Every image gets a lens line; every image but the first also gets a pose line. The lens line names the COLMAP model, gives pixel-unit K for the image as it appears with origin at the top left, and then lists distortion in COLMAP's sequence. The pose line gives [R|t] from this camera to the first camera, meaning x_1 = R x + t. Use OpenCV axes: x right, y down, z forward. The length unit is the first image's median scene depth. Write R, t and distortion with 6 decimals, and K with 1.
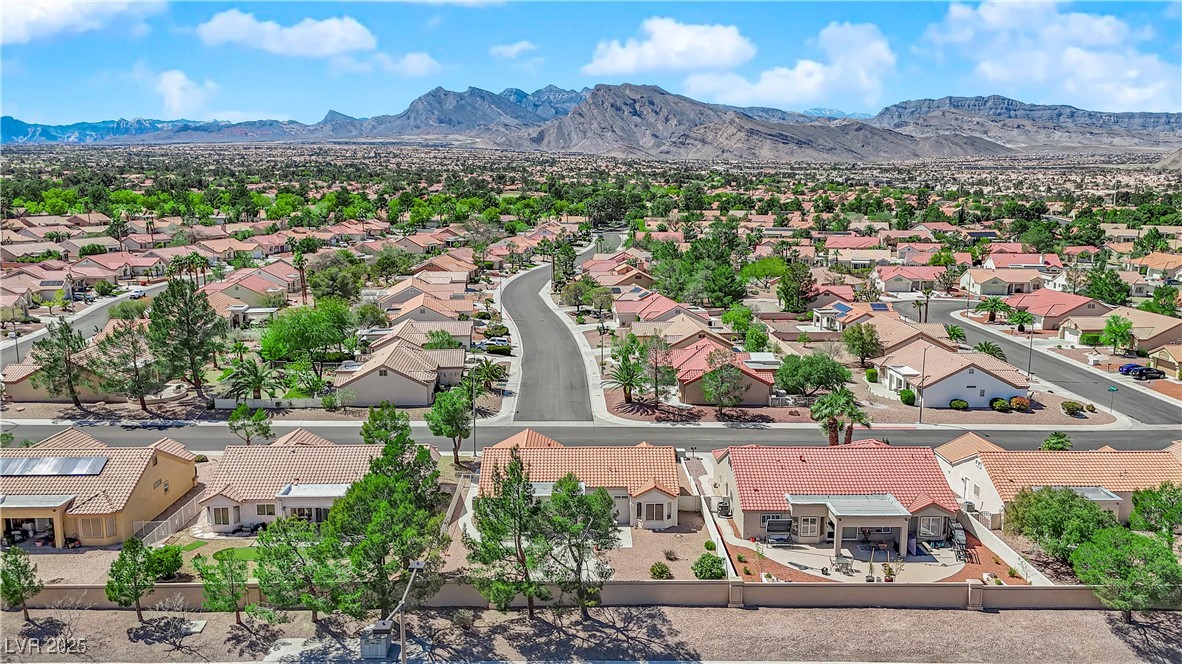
lens RADIAL K [[857.7, 0, 591.0], [0, 857.7, 332.0], [0, 0, 1]] dist [0.023176, -0.002324]
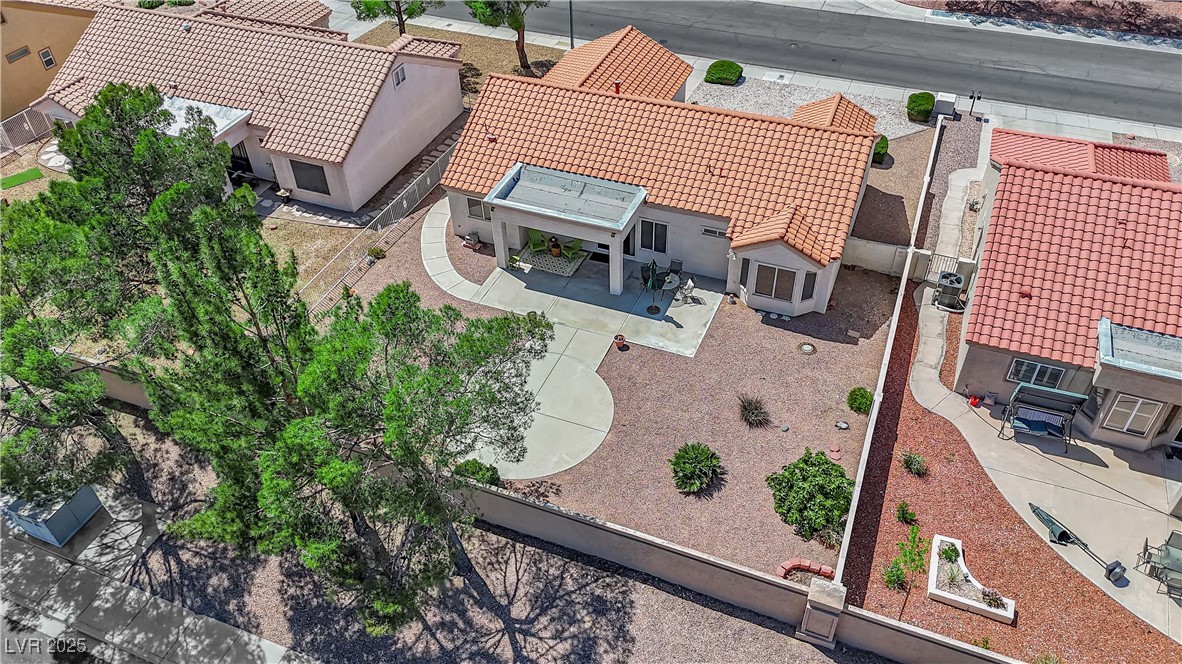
lens RADIAL K [[857.7, 0, 591.0], [0, 857.7, 332.0], [0, 0, 1]] dist [0.023176, -0.002324]
pose [[0.919810, 0.243260, -0.307856, 0.165457], [-0.043503, 0.843005, 0.536144, -0.015224], [0.389946, -0.479758, 0.785986, 0.732209]]
